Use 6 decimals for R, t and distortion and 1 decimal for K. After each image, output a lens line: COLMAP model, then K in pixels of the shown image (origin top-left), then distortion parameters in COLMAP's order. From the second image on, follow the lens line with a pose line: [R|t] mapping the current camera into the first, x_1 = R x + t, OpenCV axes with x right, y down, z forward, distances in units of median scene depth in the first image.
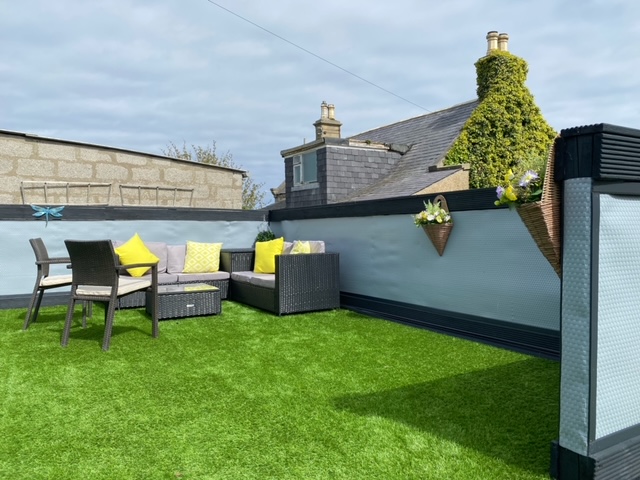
lens RADIAL K [[493.1, 0, 318.1], [0, 493.1, 244.3], [0, 0, 1]] dist [0.000156, 0.000420]
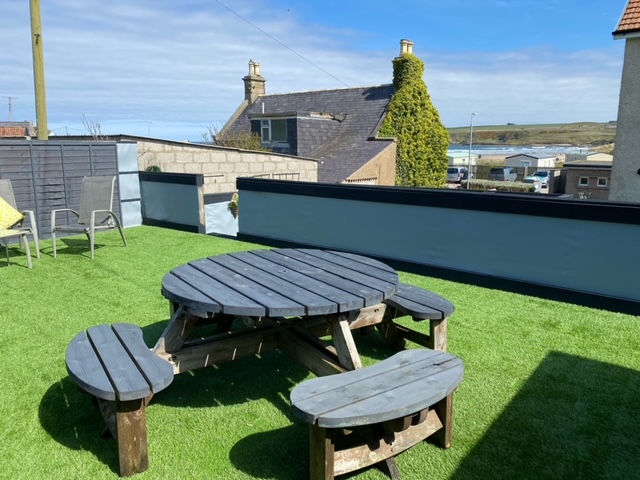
lens RADIAL K [[493.1, 0, 321.4], [0, 493.1, 237.7], [0, 0, 1]] dist [0.000156, 0.000420]
pose [[0.939395, -0.045975, 0.339741, -0.396424], [-0.006670, 0.988329, 0.152186, -0.076329], [-0.342773, -0.145229, 0.928125, -0.344426]]
